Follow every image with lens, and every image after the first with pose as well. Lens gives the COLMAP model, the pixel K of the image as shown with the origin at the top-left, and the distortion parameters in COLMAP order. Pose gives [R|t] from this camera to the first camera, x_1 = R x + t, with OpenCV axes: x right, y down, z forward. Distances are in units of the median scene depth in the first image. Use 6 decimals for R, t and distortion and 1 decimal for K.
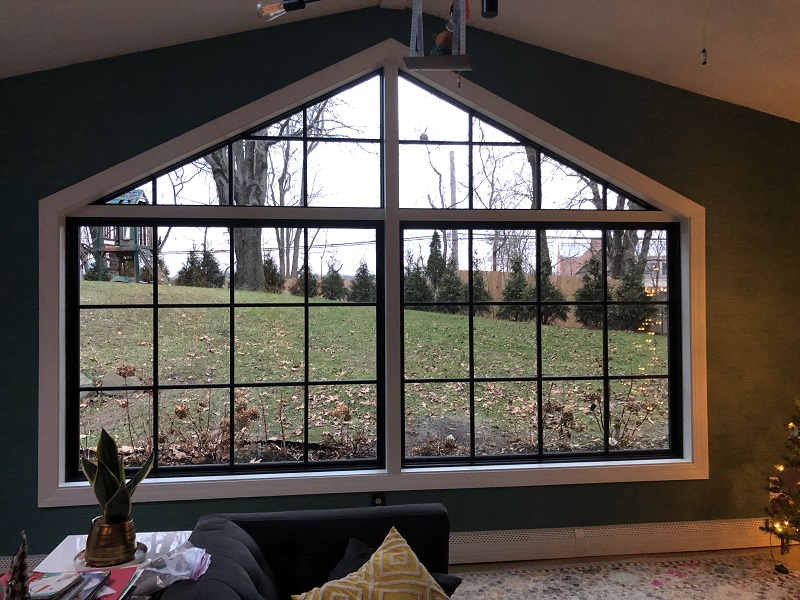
lens RADIAL K [[638.8, 0, 406.9], [0, 638.8, 293.0], [0, 0, 1]] dist [0.008372, -0.000569]
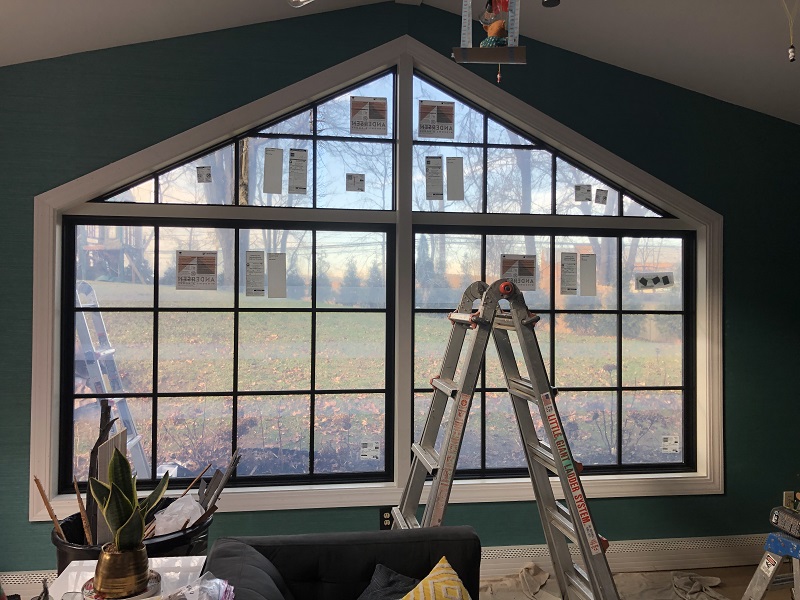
lens RADIAL K [[638.8, 0, 406.9], [0, 638.8, 293.0], [0, 0, 1]] dist [0.008372, -0.000569]
pose [[0.999630, 0.013353, 0.023691, -0.039333], [-0.013252, 0.999902, -0.004451, -0.004668], [-0.023748, 0.004135, 0.999709, 0.035037]]
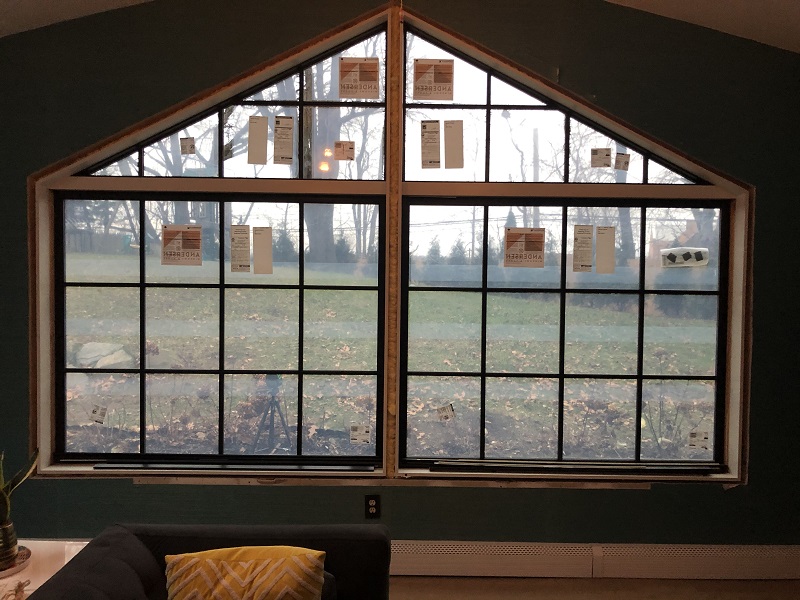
lens RADIAL K [[642.0, 0, 415.9], [0, 642.0, 304.2], [0, 0, 1]] dist [0.001932, -0.001553]
pose [[0.993209, 0.023278, -0.113987, 0.109341], [-0.017932, 0.998701, 0.047699, -0.003701], [0.114949, -0.045331, 0.992337, 0.100539]]
